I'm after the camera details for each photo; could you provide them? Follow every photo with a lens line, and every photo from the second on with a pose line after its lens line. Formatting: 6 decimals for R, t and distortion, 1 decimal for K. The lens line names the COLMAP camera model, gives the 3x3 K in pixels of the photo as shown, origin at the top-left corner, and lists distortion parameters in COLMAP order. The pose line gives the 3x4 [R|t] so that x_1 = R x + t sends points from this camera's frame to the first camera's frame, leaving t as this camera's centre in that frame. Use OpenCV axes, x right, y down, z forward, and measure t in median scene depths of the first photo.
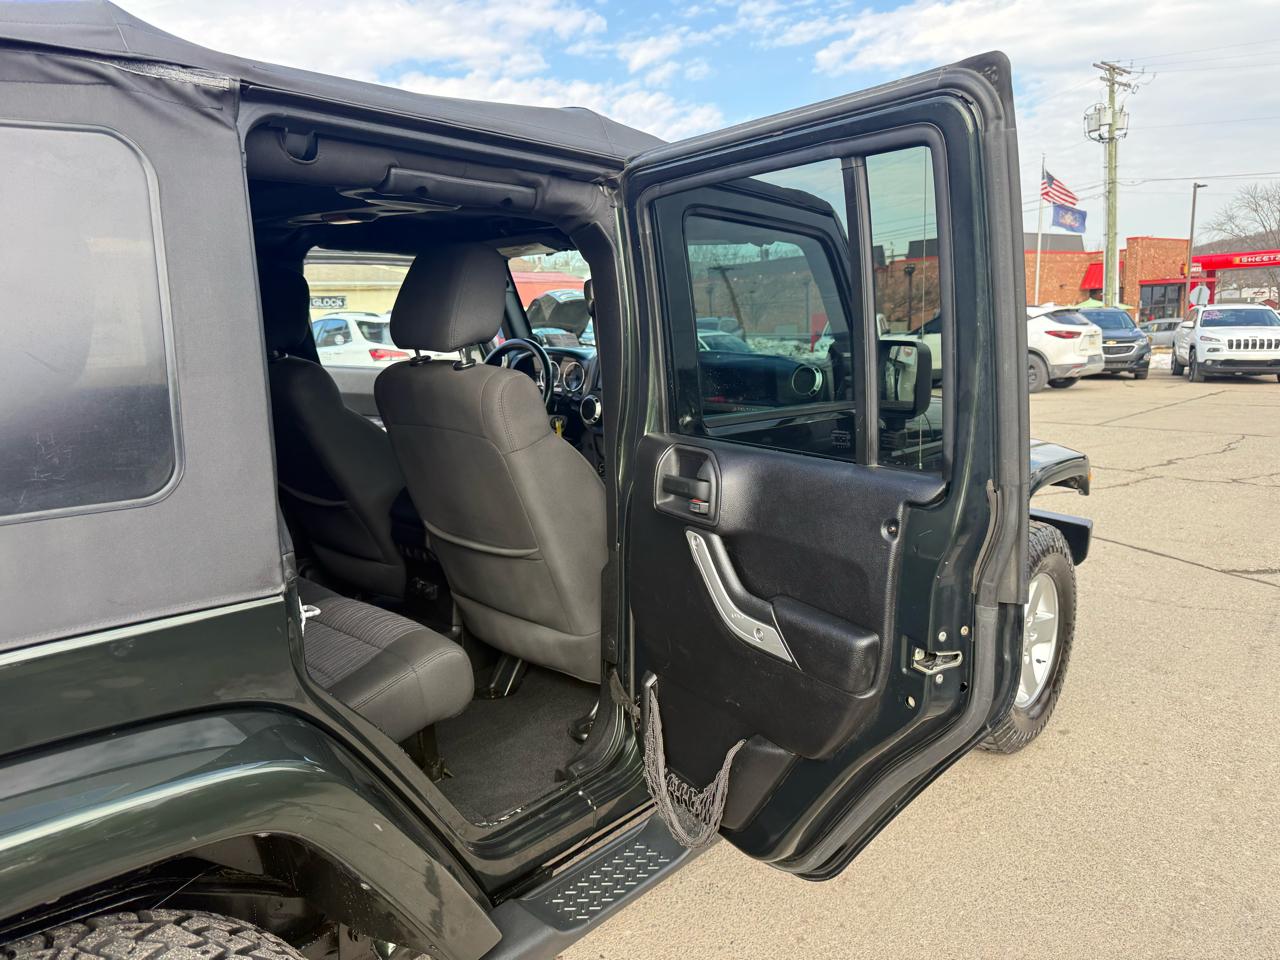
lens RADIAL K [[916.4, 0, 640.0], [0, 916.4, 480.0], [0, 0, 1]] dist [0.003081, -0.006973]
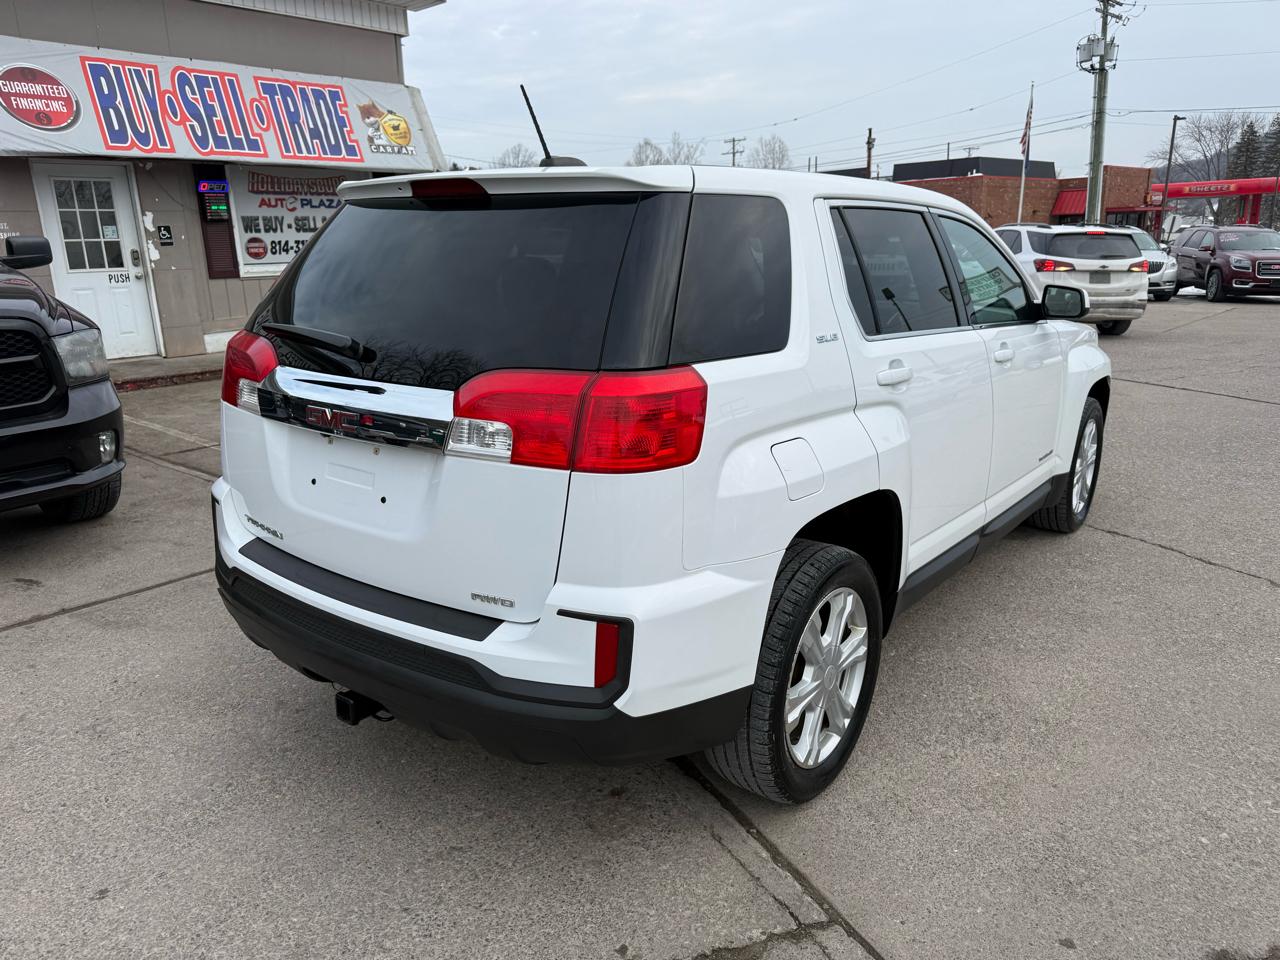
lens RADIAL K [[912.5, 0, 645.7], [0, 912.5, 483.4], [0, 0, 1]] dist [-0.000879, -0.004152]
pose [[0.997559, -0.001567, 0.069814, -0.082553], [-0.004644, 0.996046, 0.088715, 0.010521], [-0.069677, -0.088822, 0.993607, -0.045832]]
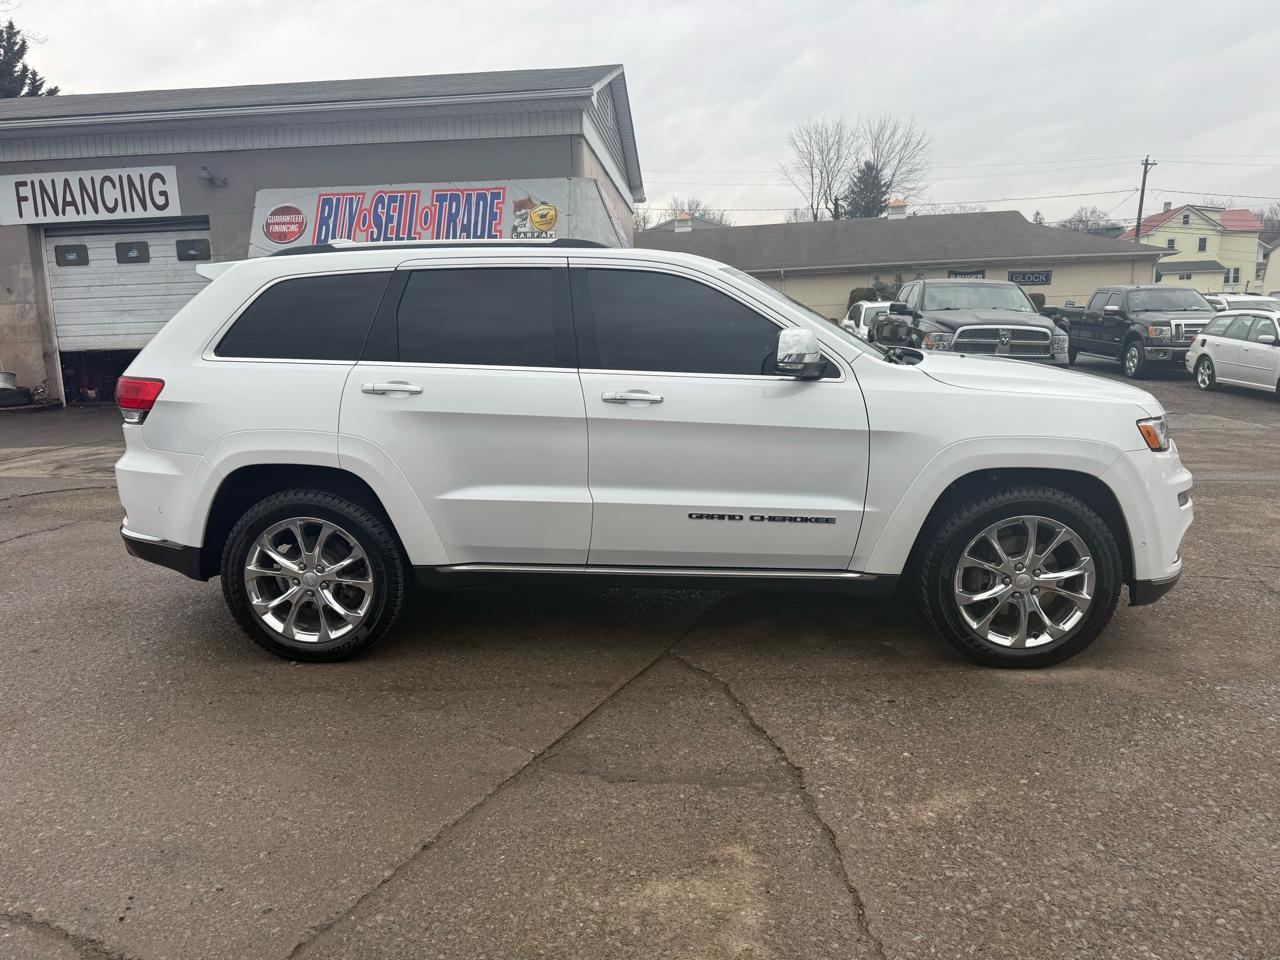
lens RADIAL K [[839.8, 0, 638.4], [0, 839.8, 474.9], [0, 0, 1]] dist [-0.031005, 0.018609]
pose [[0.648921, 0.170383, -0.741533, 0.140844], [-0.136258, 0.984872, 0.107055, -0.020582], [0.748555, 0.031570, 0.662320, 0.087195]]
